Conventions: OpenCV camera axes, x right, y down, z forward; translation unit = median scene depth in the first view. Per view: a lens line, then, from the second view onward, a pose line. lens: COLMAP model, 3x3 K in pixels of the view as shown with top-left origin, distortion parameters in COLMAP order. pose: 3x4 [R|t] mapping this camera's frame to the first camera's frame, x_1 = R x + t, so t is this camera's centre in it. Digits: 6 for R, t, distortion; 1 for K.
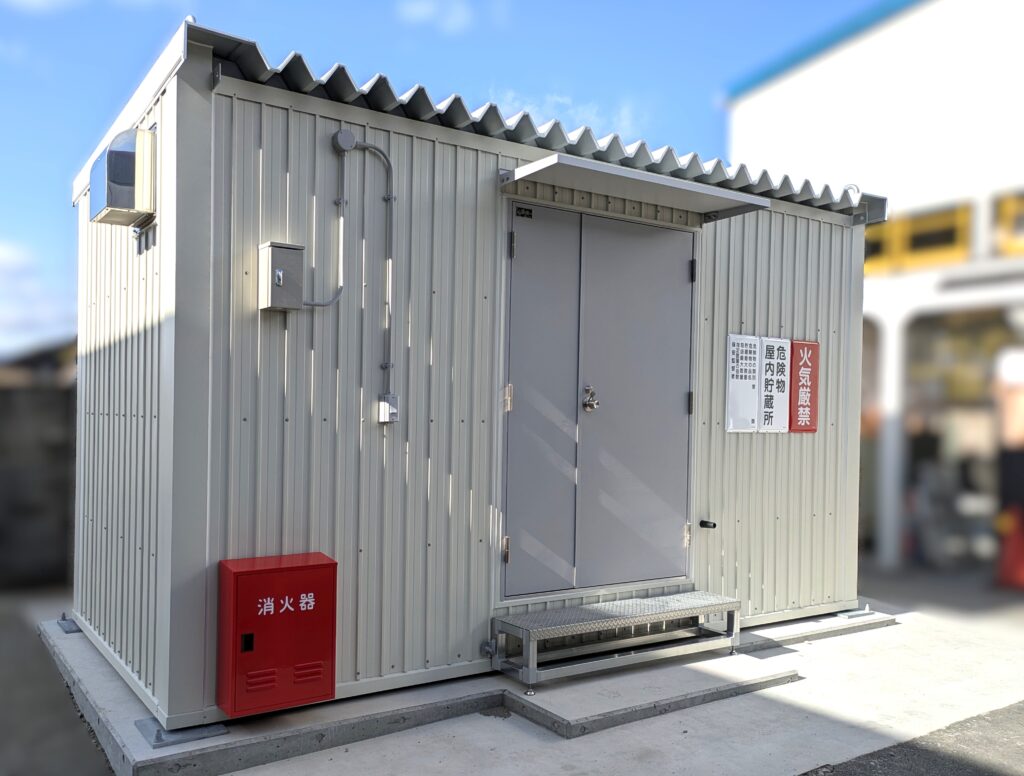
lens RADIAL K [[897.6, 0, 459.5], [0, 897.6, 418.5], [0, 0, 1]] dist [0.036954, -0.005807]
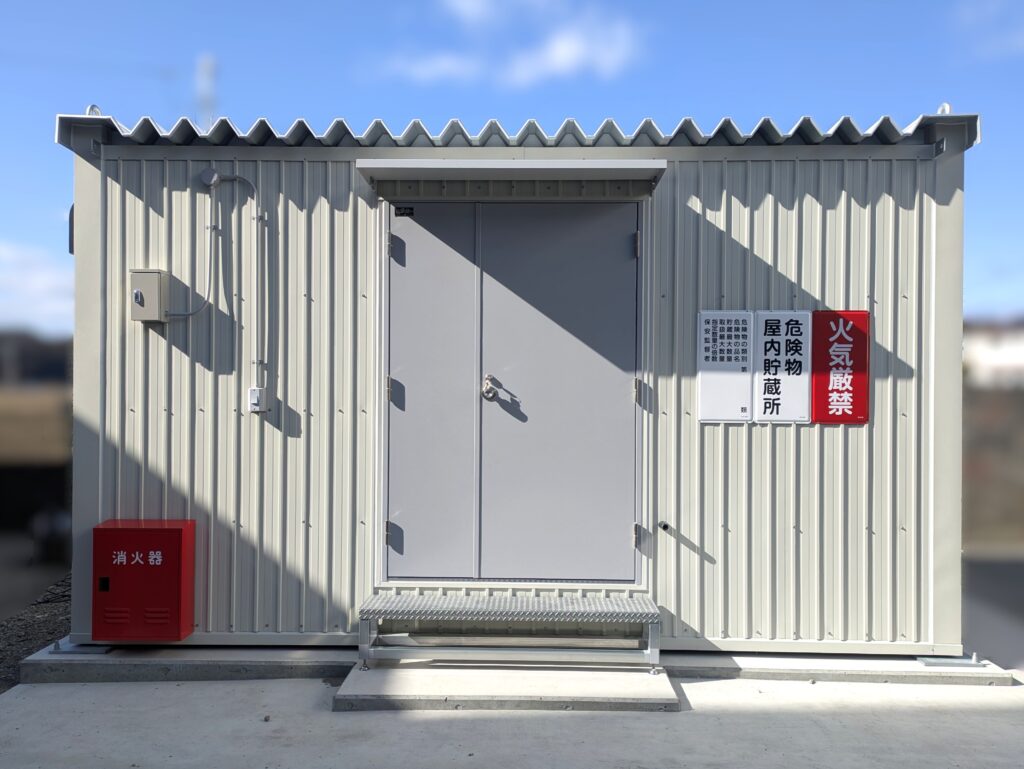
lens RADIAL K [[942.2, 0, 510.4], [0, 942.2, 386.0], [0, 0, 1]] dist [0.048120, -0.041464]
pose [[0.820854, -0.011582, -0.571021, 0.667332], [0.003893, 0.999885, -0.014685, -0.007526], [0.571125, 0.009831, 0.820804, 0.142655]]
